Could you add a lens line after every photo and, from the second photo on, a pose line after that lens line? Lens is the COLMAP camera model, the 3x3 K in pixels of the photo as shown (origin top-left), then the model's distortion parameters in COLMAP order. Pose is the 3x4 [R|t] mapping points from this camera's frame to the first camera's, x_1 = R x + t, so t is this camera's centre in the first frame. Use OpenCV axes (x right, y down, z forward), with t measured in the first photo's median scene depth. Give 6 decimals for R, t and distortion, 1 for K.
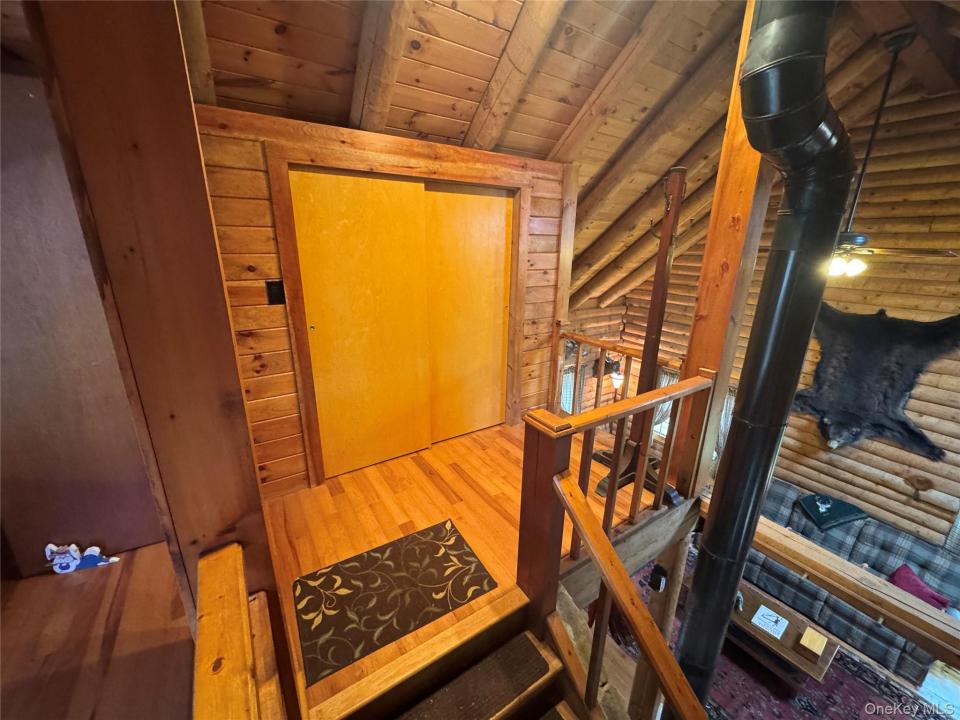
lens RADIAL K [[381.1, 0, 482.0], [0, 381.1, 359.7], [0, 0, 1]] dist [-0.002262, -0.000105]
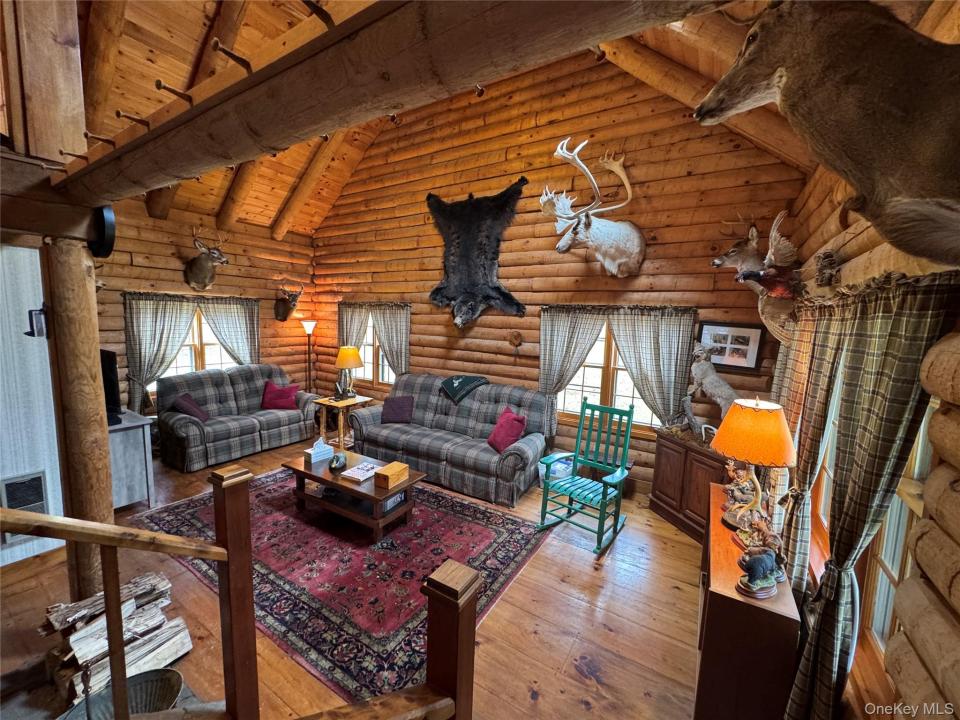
lens RADIAL K [[381.1, 0, 481.3], [0, 381.1, 359.4], [0, 0, 1]] dist [-0.002262, -0.000105]
pose [[0.906261, -0.030658, 0.421606, 0.591634], [0.105890, 0.982032, -0.156204, 0.554615], [-0.409241, 0.186205, 0.893224, 0.051127]]
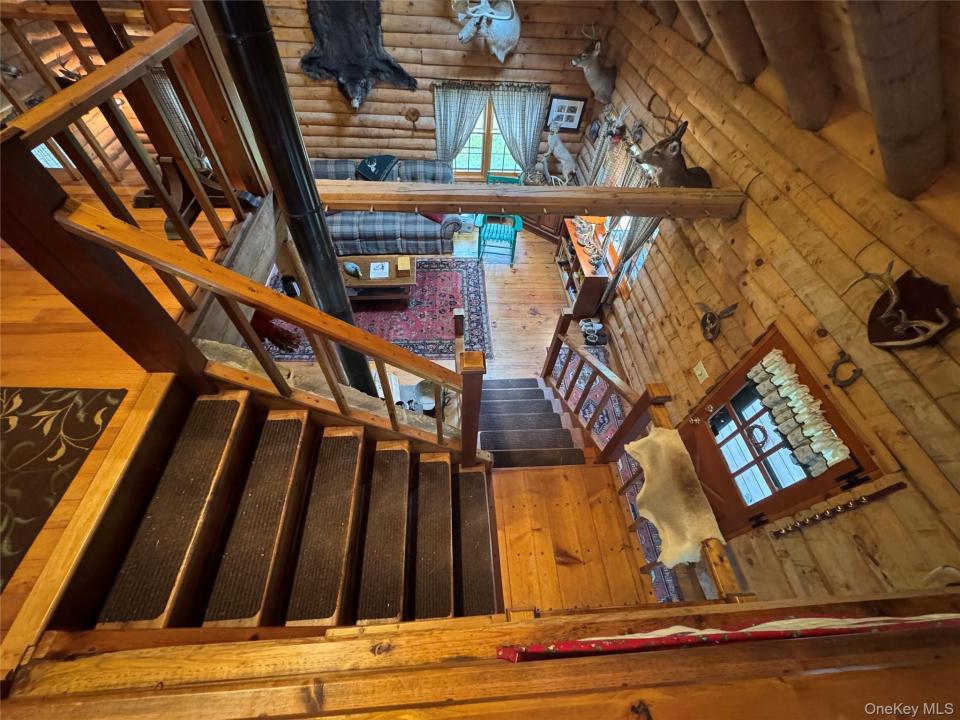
lens RADIAL K [[381.1, 0, 479.0], [0, 381.1, 357.8], [0, 0, 1]] dist [-0.002262, -0.000105]
pose [[0.498565, -0.679379, 0.538402, 0.010959], [0.212130, 0.697836, 0.684124, 0.064701], [-0.840496, -0.226869, 0.492033, -0.009240]]
